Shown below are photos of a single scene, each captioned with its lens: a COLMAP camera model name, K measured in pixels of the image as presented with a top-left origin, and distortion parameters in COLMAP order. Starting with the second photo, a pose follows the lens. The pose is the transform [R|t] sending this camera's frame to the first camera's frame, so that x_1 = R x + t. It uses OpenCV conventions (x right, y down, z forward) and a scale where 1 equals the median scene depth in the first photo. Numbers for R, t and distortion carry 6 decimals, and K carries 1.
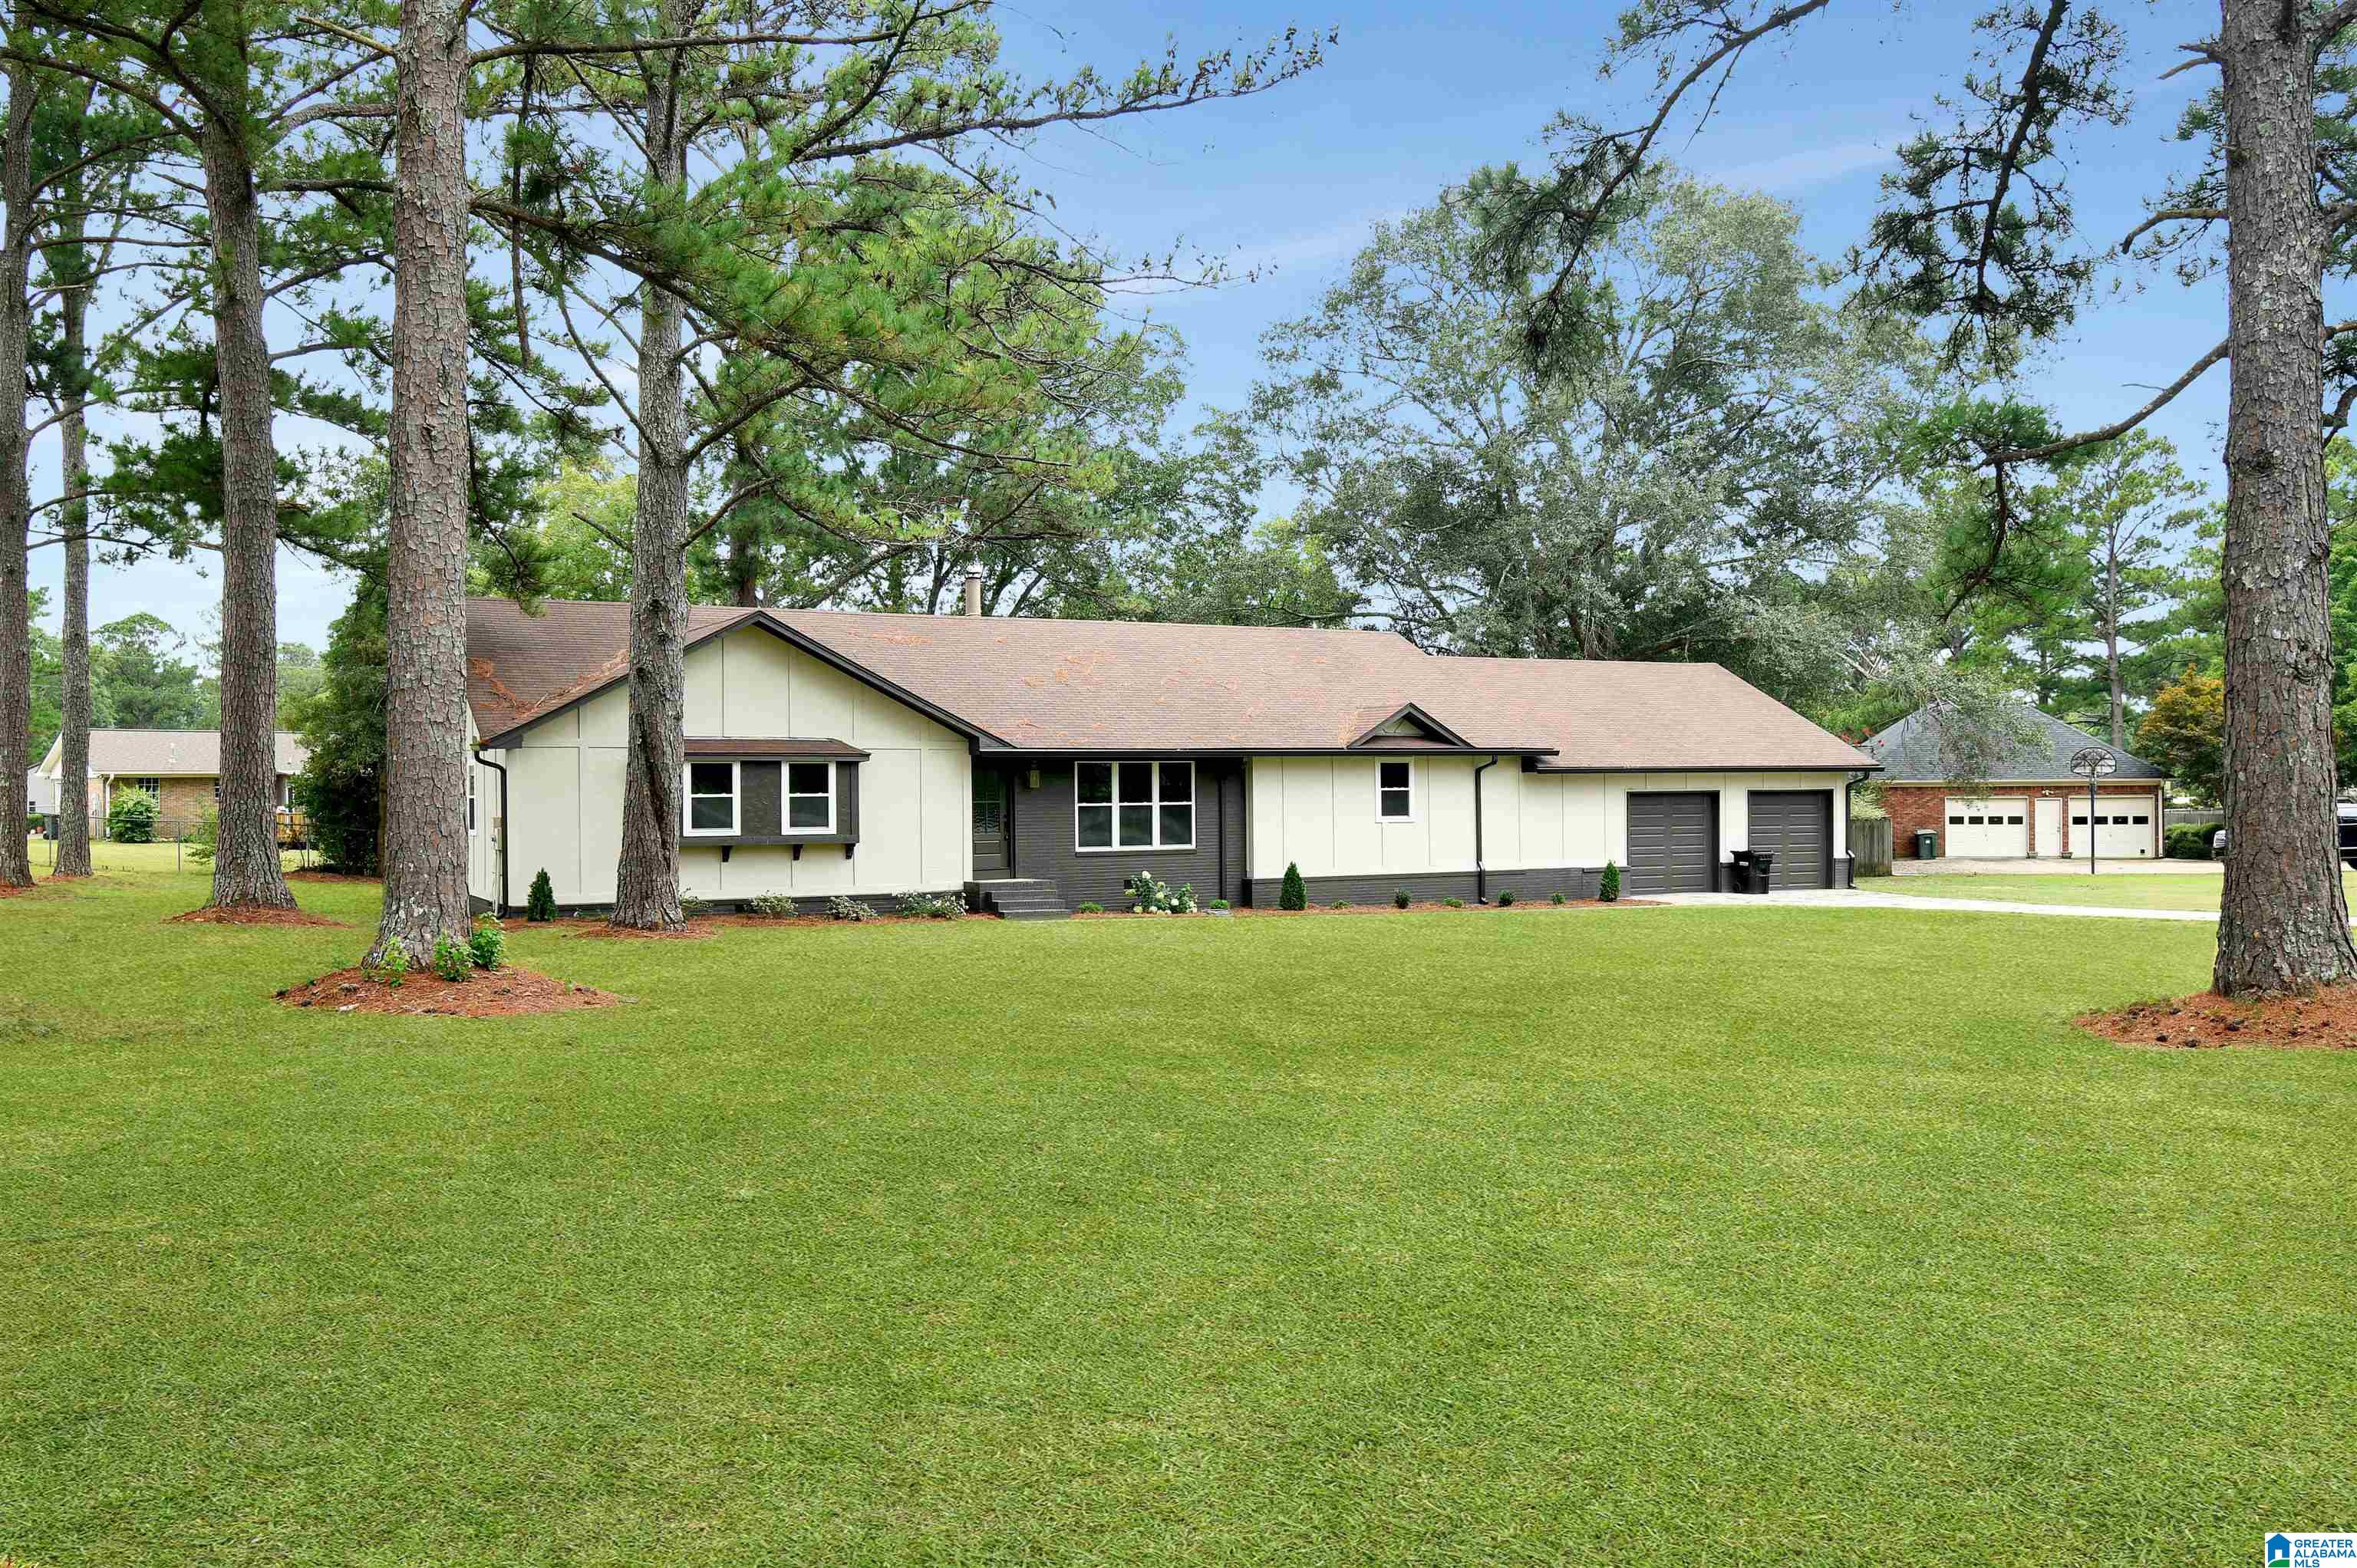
lens RADIAL K [[1925.9, 0, 1178.5], [0, 1925.9, 784.0], [0, 0, 1]] dist [-0.005963, 0.003770]
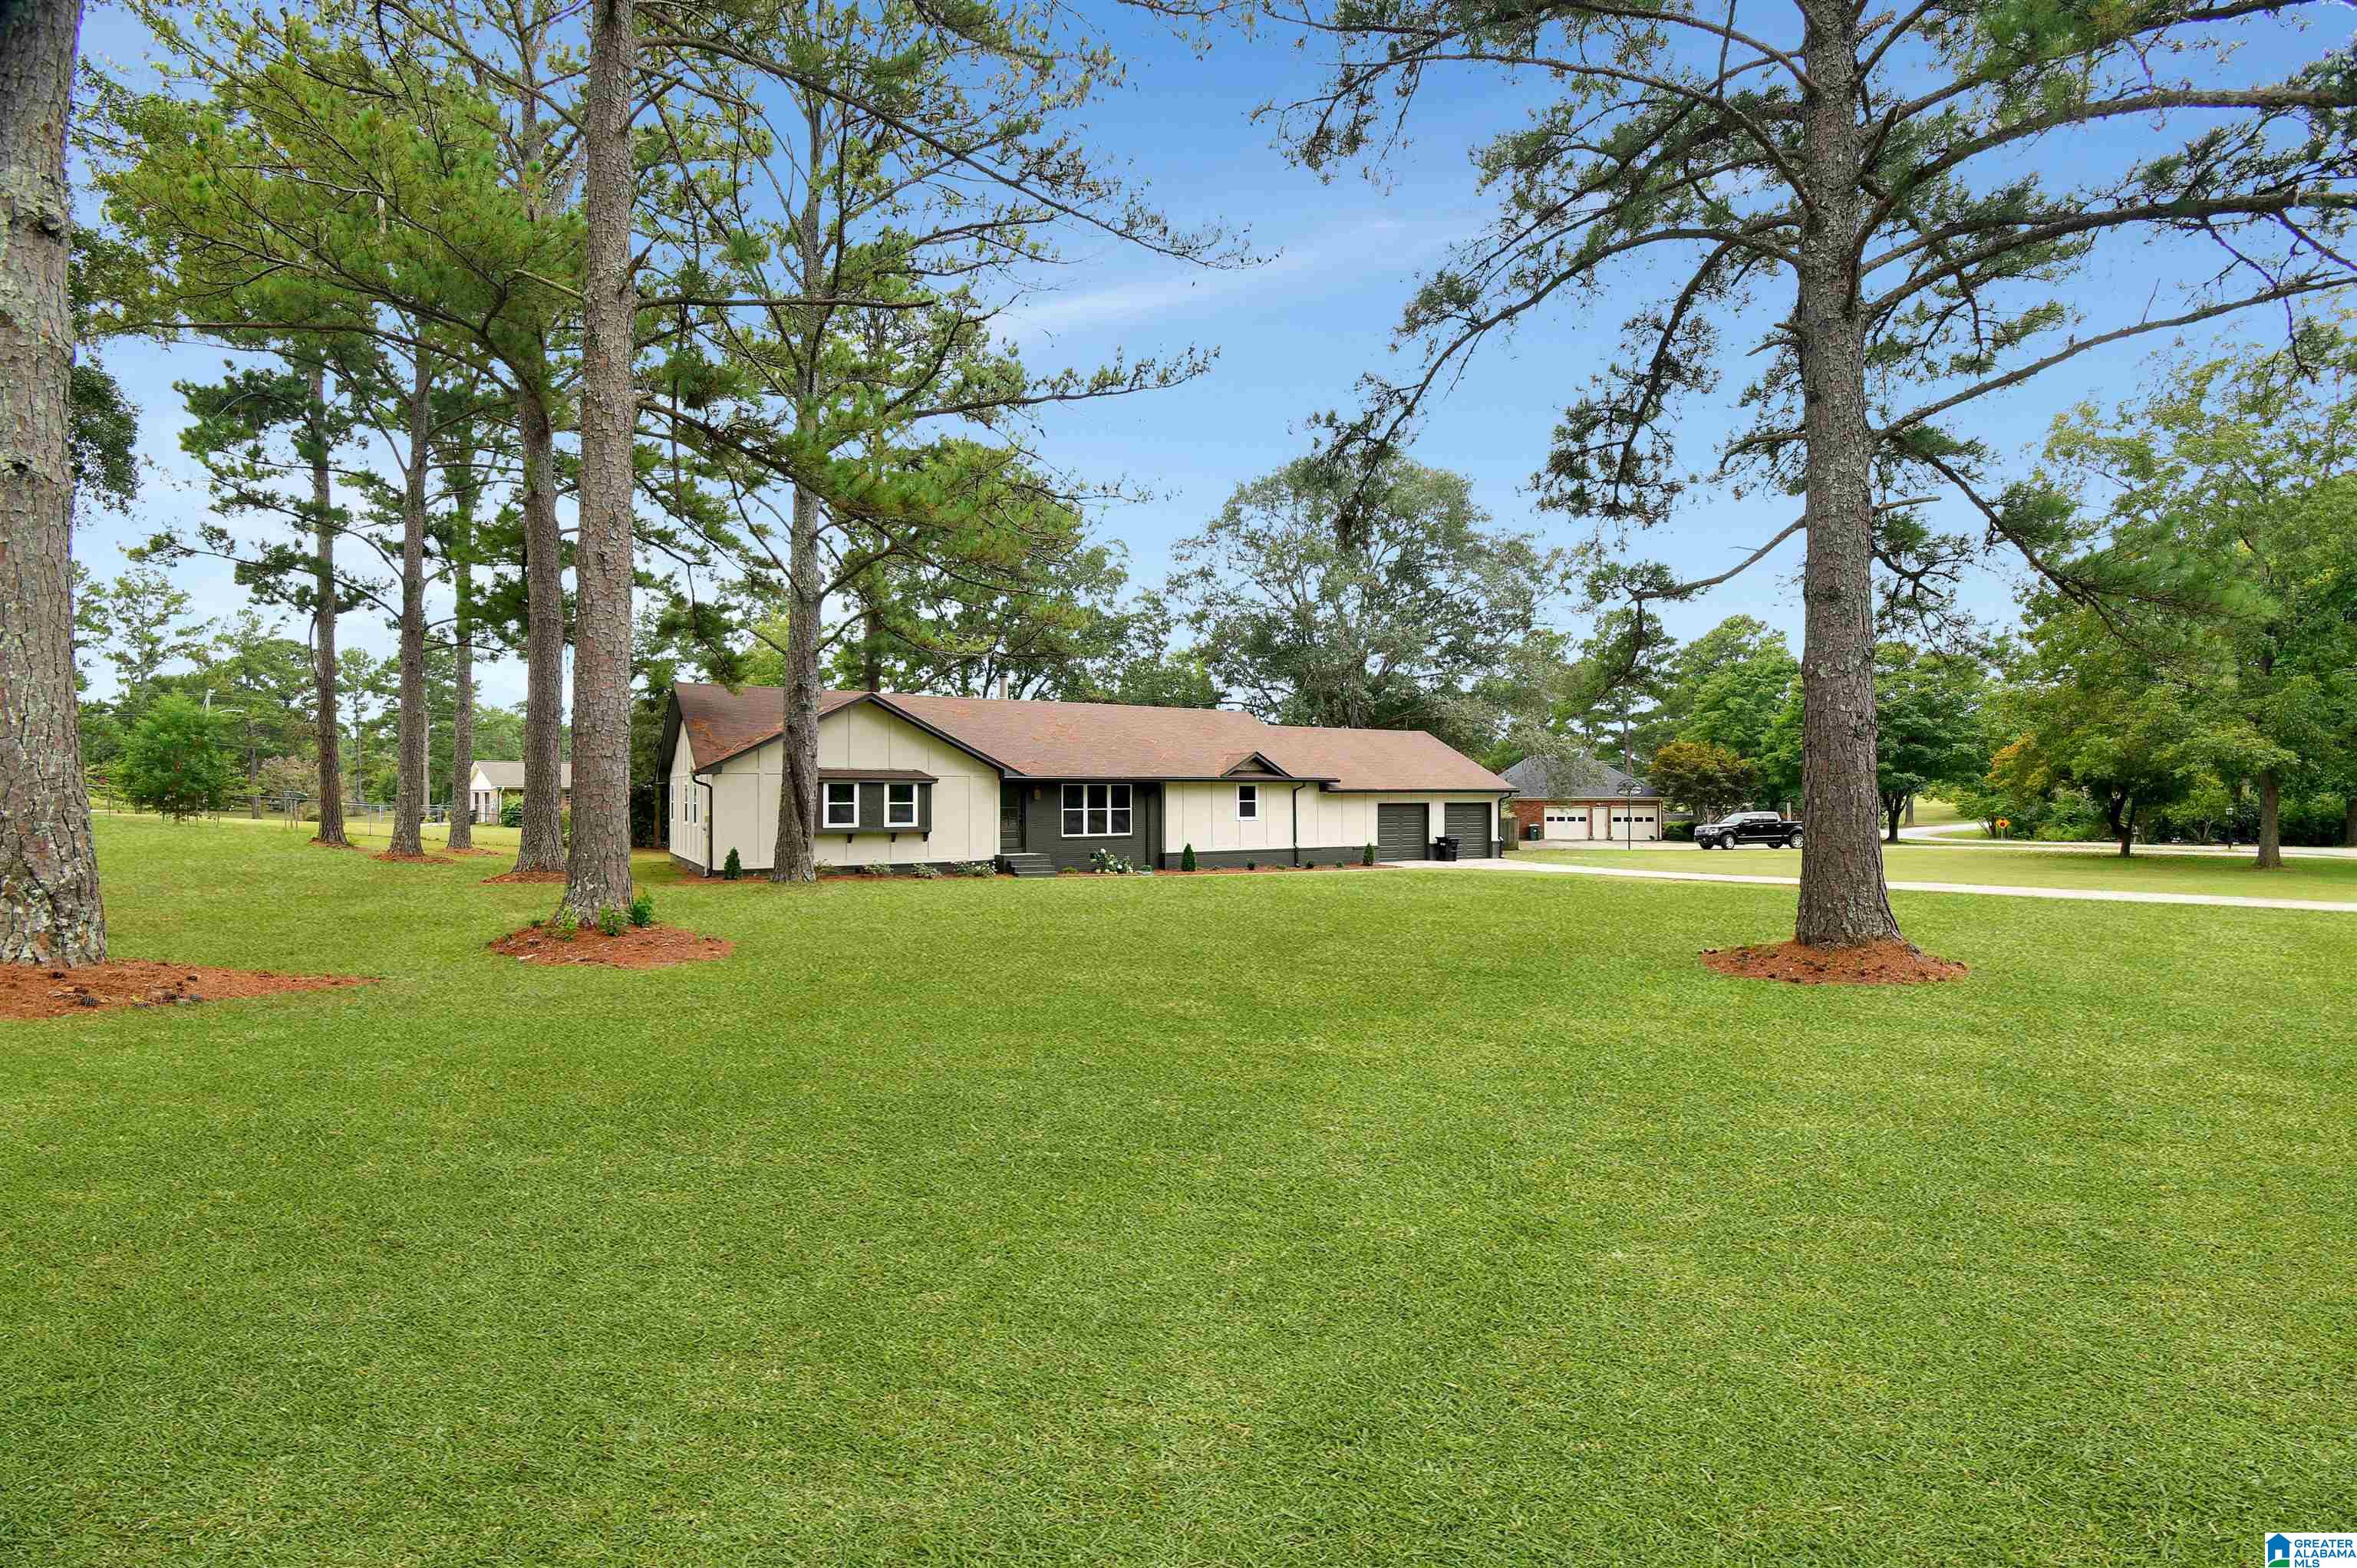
lens RADIAL K [[1925.9, 0, 1178.5], [0, 1925.9, 784.0], [0, 0, 1]] dist [-0.005963, 0.003770]
pose [[0.999108, 0.007154, 0.041625, -0.022256], [-0.006435, 0.999828, -0.017379, 0.018045], [-0.041742, 0.017095, 0.998982, -0.743992]]
